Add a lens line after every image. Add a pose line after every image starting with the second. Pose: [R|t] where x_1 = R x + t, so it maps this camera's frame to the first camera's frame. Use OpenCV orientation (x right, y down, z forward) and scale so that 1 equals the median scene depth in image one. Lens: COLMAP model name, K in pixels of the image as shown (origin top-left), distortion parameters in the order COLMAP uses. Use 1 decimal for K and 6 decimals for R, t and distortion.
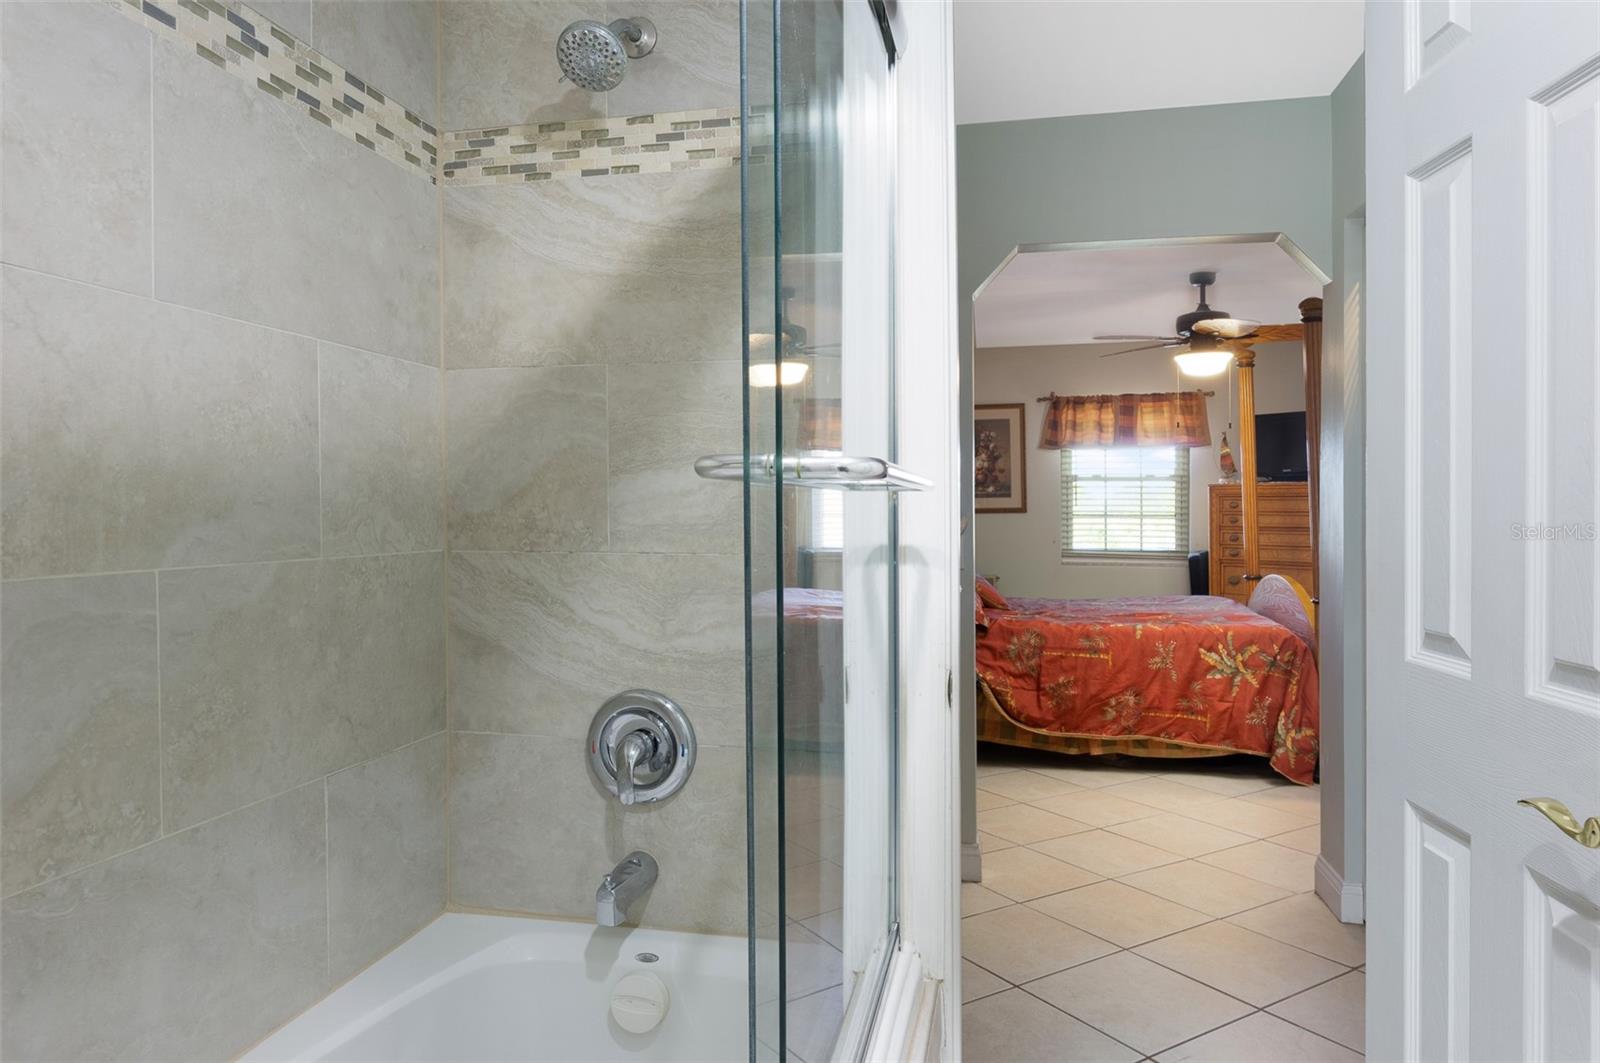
lens RADIAL K [[1113.8, 0, 769.8], [0, 1113.8, 499.5], [0, 0, 1]] dist [0.004979, 0.004122]
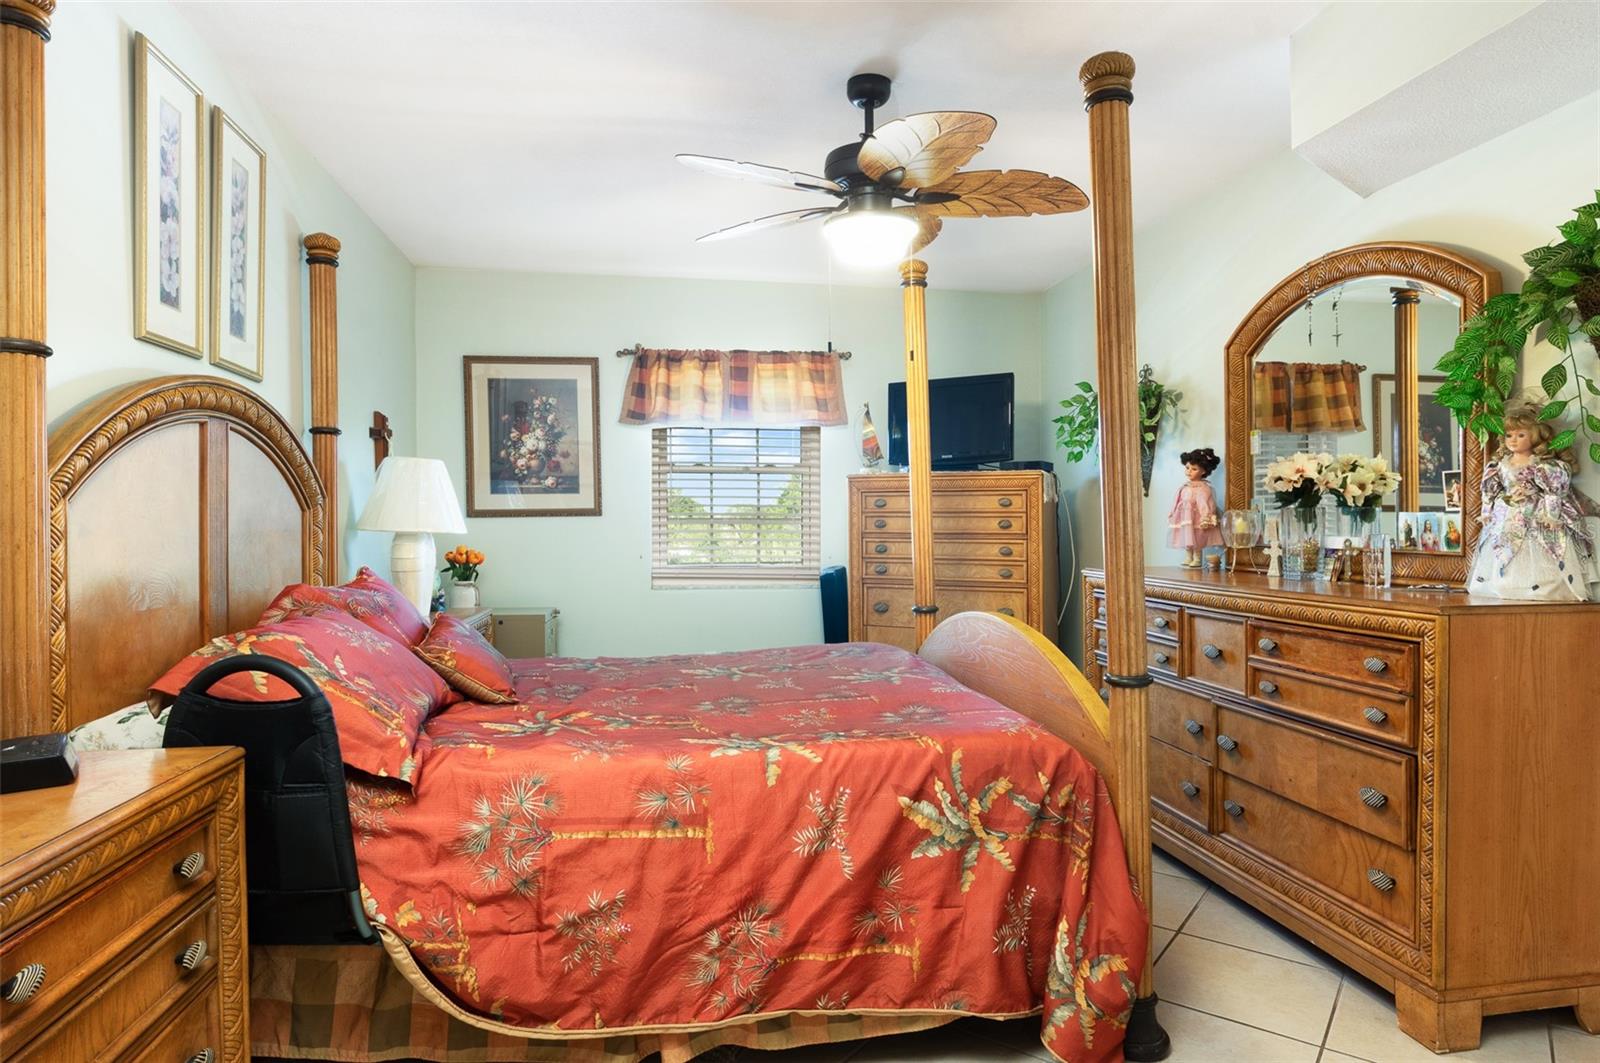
lens RADIAL K [[961.1, 0, 806.8], [0, 961.1, 525.7], [0, 0, 1]] dist [0.031179, -0.000062]
pose [[0.927192, -0.003434, 0.374571, 0.196577], [-0.000111, 0.999955, 0.009442, 0.019414], [-0.374587, -0.008796, 0.927150, 0.626231]]
